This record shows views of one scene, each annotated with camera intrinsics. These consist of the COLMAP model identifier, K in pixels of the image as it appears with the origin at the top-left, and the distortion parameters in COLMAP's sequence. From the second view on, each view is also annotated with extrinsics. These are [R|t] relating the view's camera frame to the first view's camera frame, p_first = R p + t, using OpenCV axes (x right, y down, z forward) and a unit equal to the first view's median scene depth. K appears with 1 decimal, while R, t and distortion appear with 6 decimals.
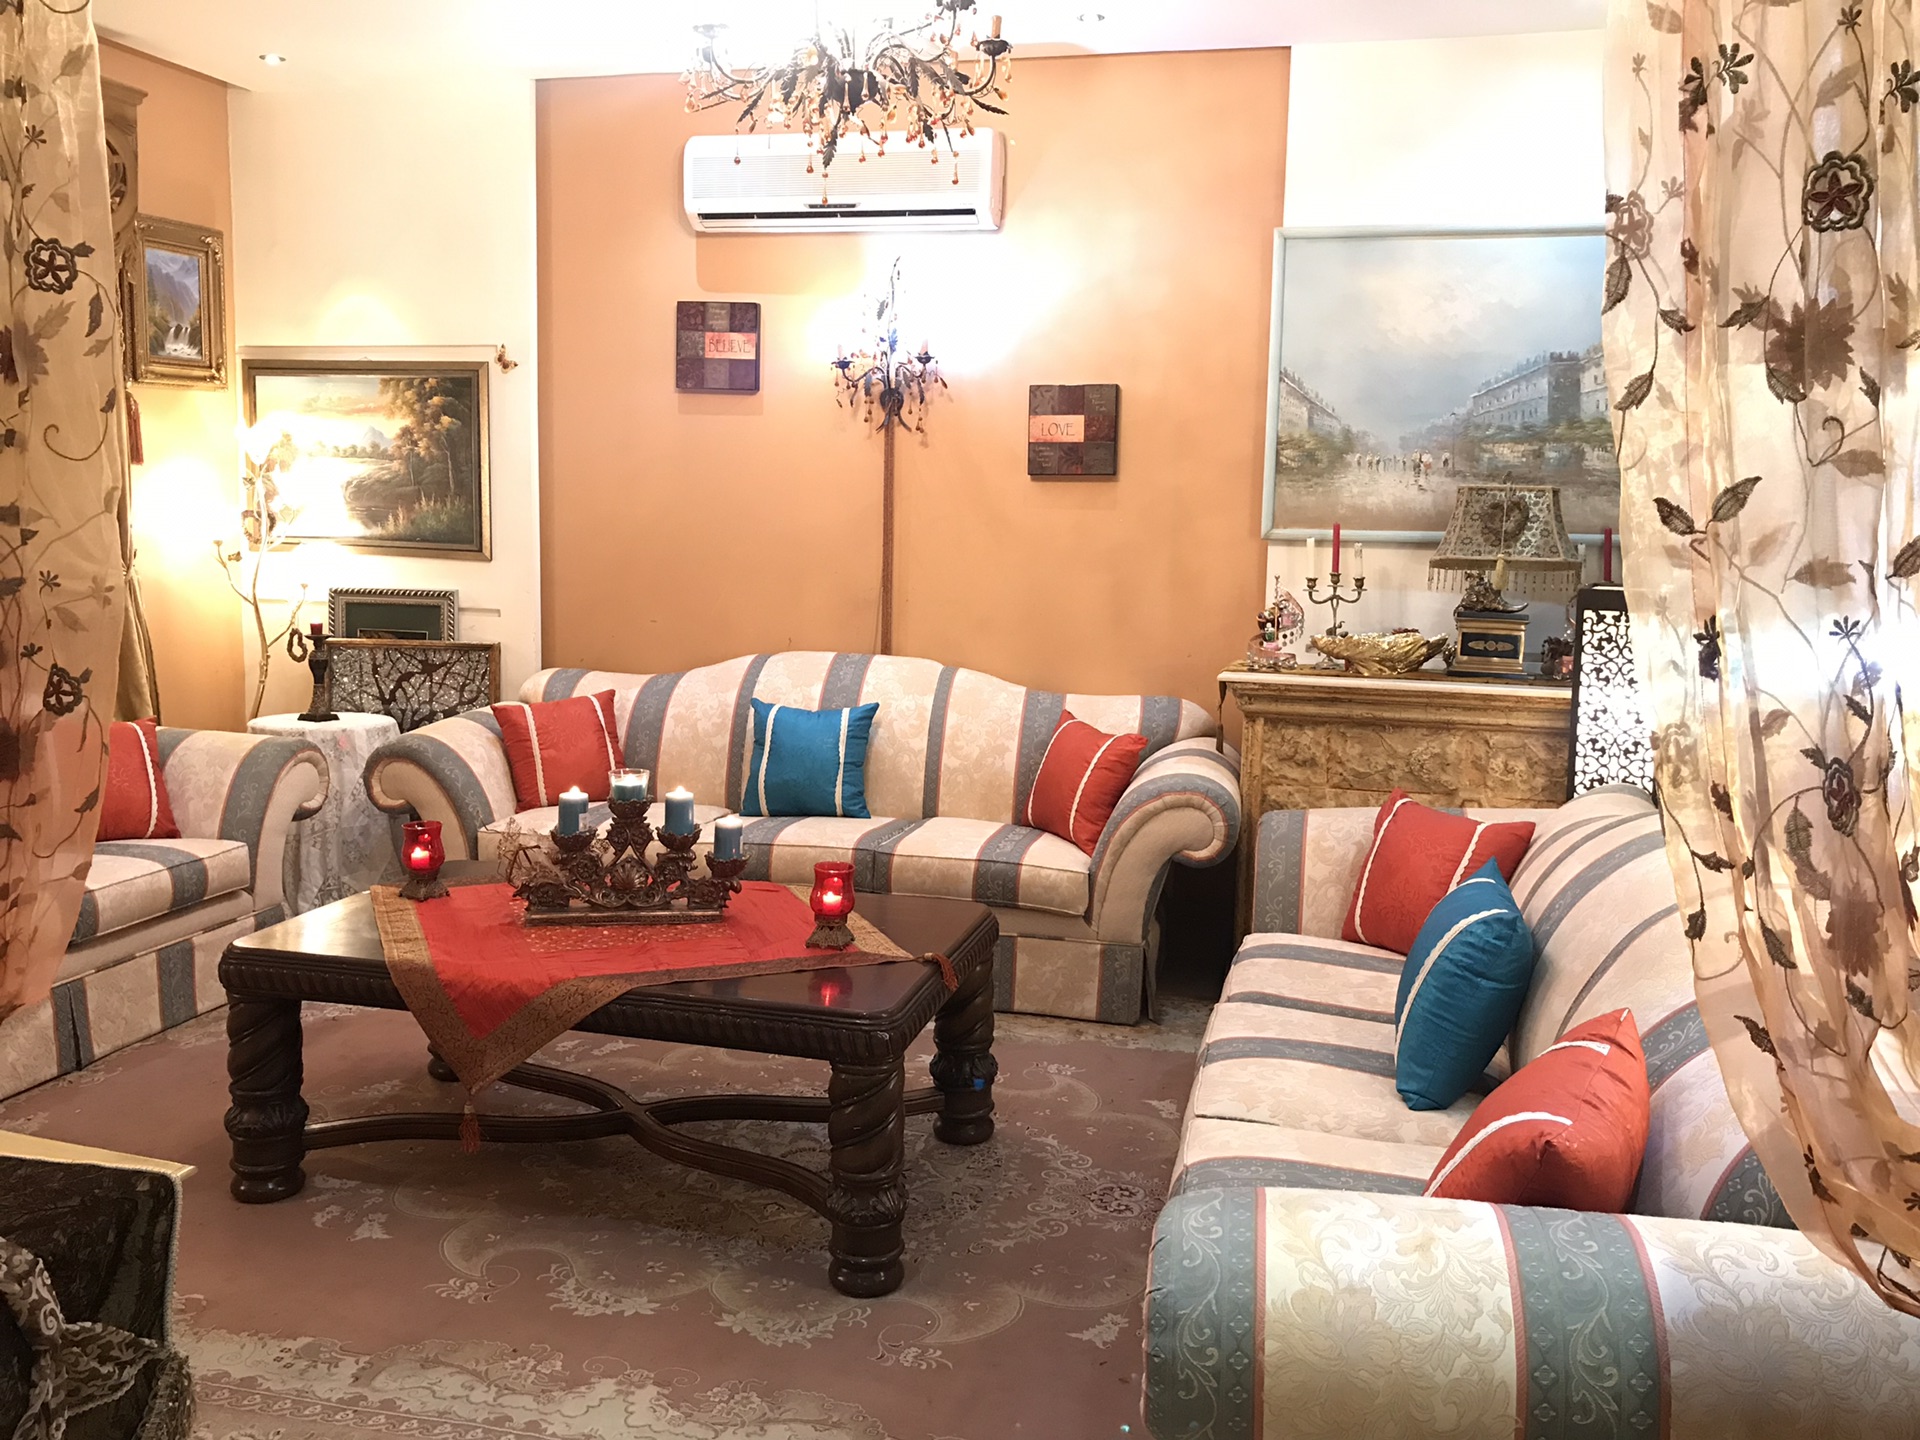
lens RADIAL K [[1574.6, 0, 955.6], [0, 1574.6, 702.0], [0, 0, 1]] dist [0.036060, -0.039814]
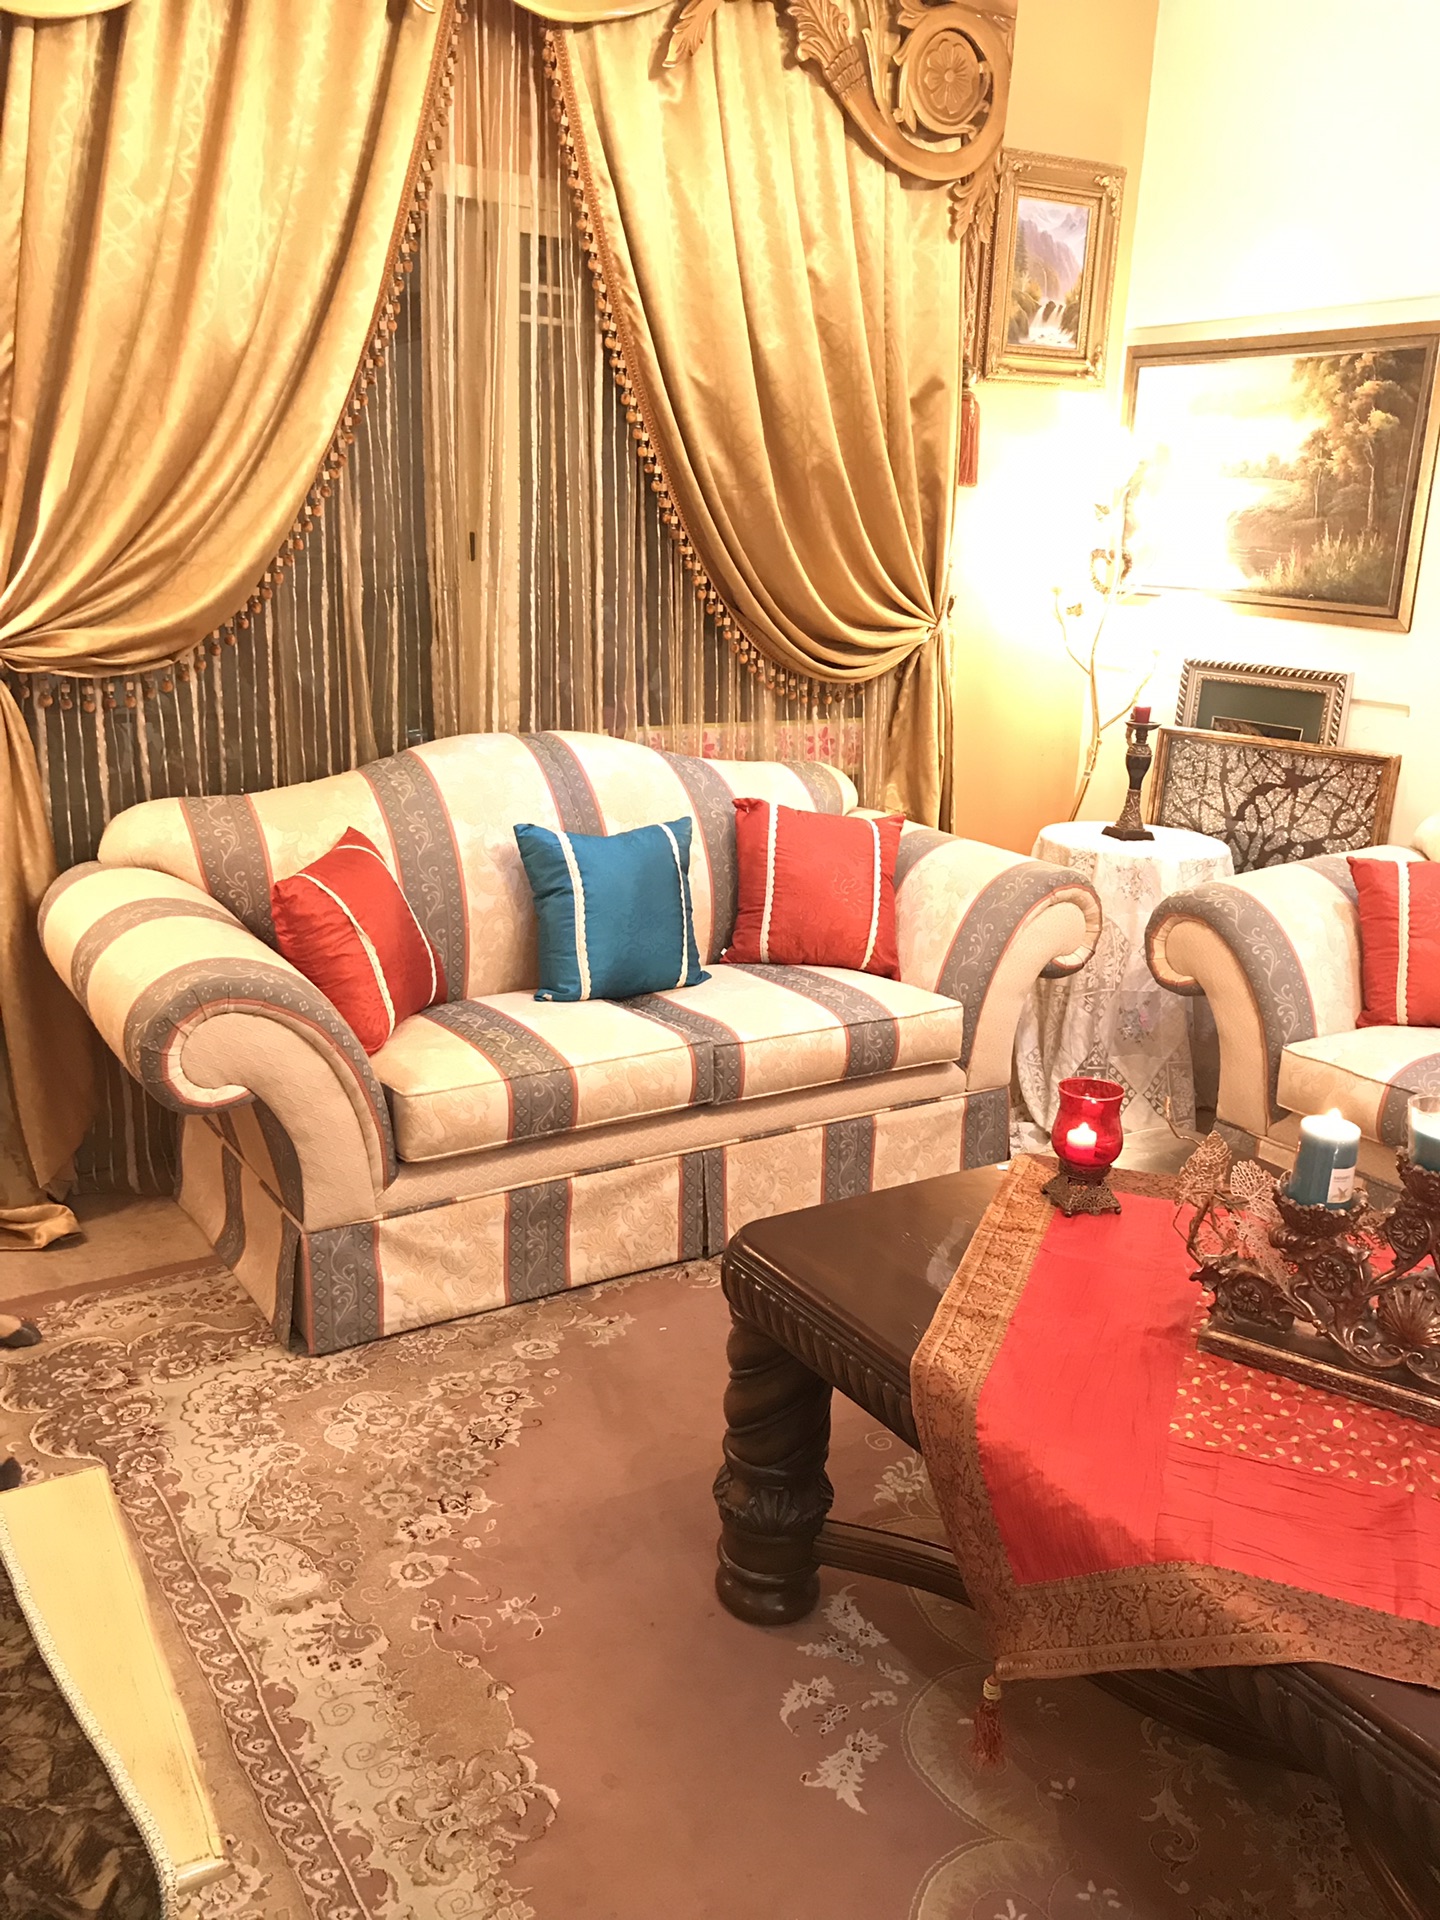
lens RADIAL K [[1563.2, 0, 729.7], [0, 1563.2, 953.3], [0, 0, 1]] dist [0.045931, -0.076732]
pose [[0.728999, 0.188307, -0.658104, -0.047823], [-0.107453, 0.980978, 0.161663, -0.040153], [0.676029, -0.047137, 0.735366, 0.377394]]
